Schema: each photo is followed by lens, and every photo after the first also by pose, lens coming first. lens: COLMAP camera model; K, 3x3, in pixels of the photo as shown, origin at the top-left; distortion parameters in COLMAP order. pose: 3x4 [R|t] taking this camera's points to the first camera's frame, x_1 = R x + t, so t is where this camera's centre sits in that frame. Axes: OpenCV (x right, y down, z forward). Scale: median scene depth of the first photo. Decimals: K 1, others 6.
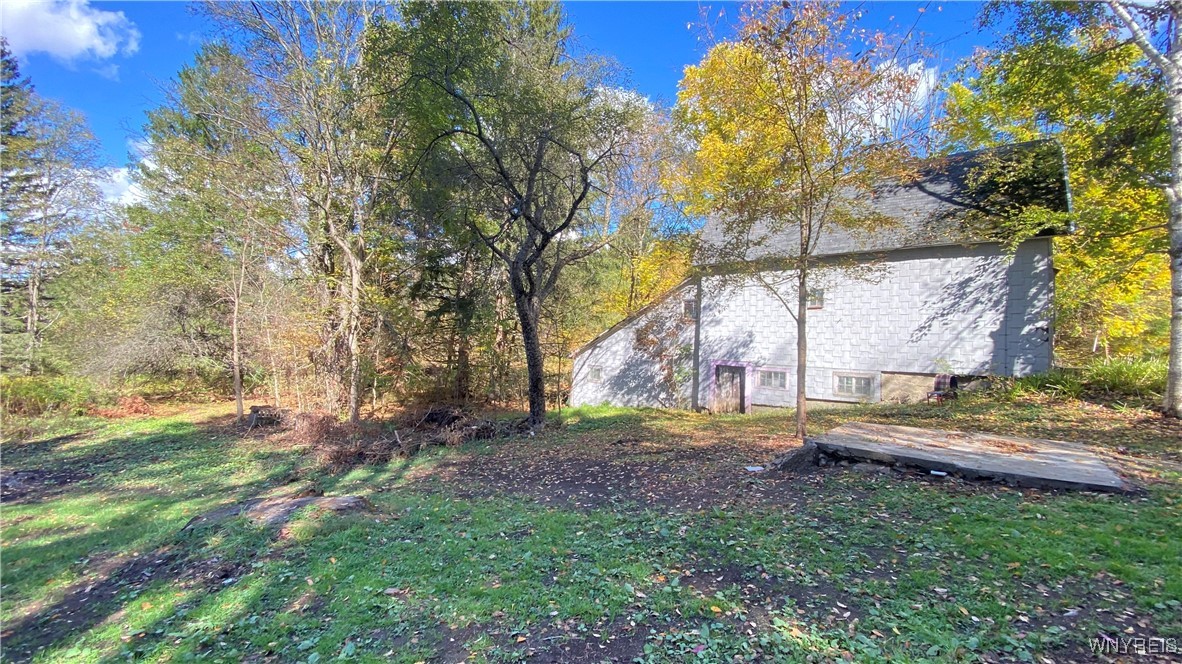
lens RADIAL K [[470.4, 0, 594.0], [0, 470.4, 334.6], [0, 0, 1]] dist [0.001179, -0.013280]
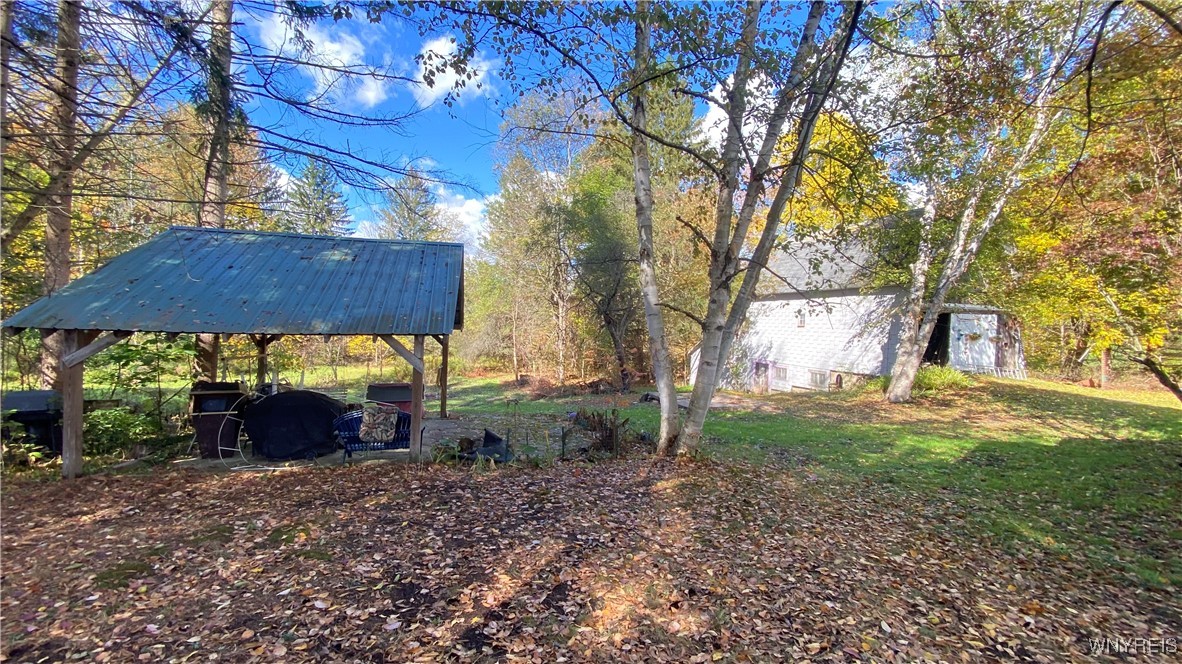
lens RADIAL K [[460.8, 0, 592.1], [0, 460.8, 327.8], [0, 0, 1]] dist [0.000908, 0.000000]
pose [[0.845426, -0.005635, -0.534063, 1.121907], [0.010156, 0.999933, 0.005527, -0.107011], [0.533997, -0.010097, 0.845426, -0.963027]]
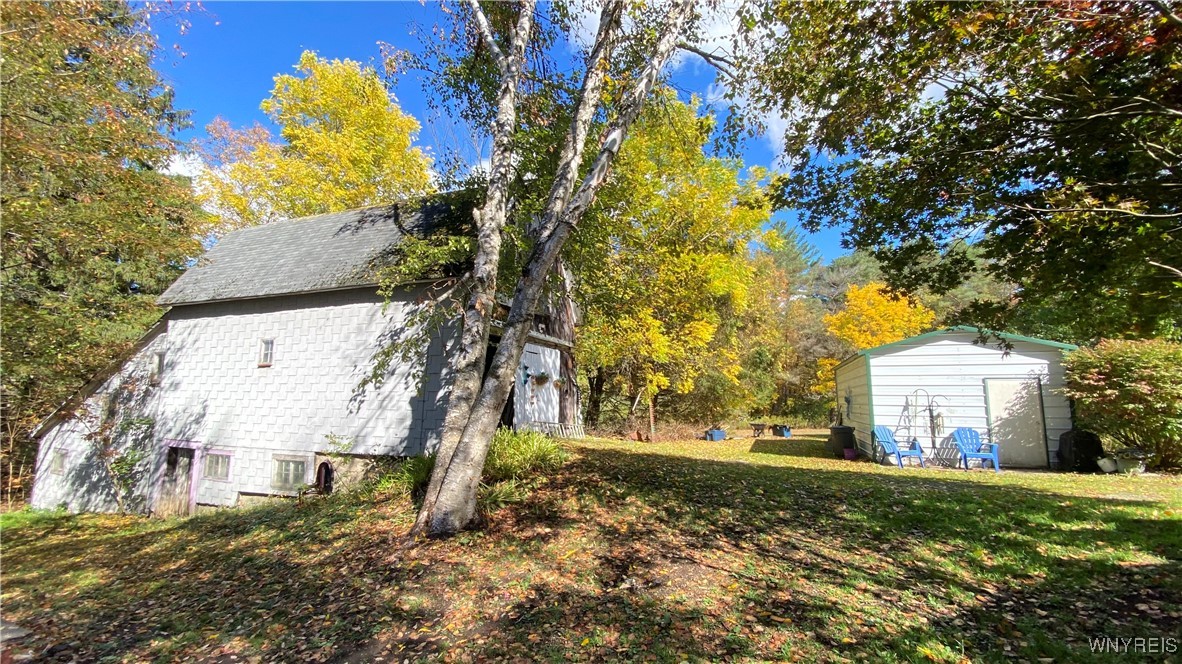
lens RADIAL K [[473.8, 0, 592.0], [0, 473.8, 332.8], [0, 0, 1]] dist [0.000309, -0.013676]
pose [[0.934188, 0.022636, 0.356062, 1.111562], [0.020434, 0.992952, -0.116739, -0.017847], [-0.356195, 0.116332, 0.927142, 0.202001]]
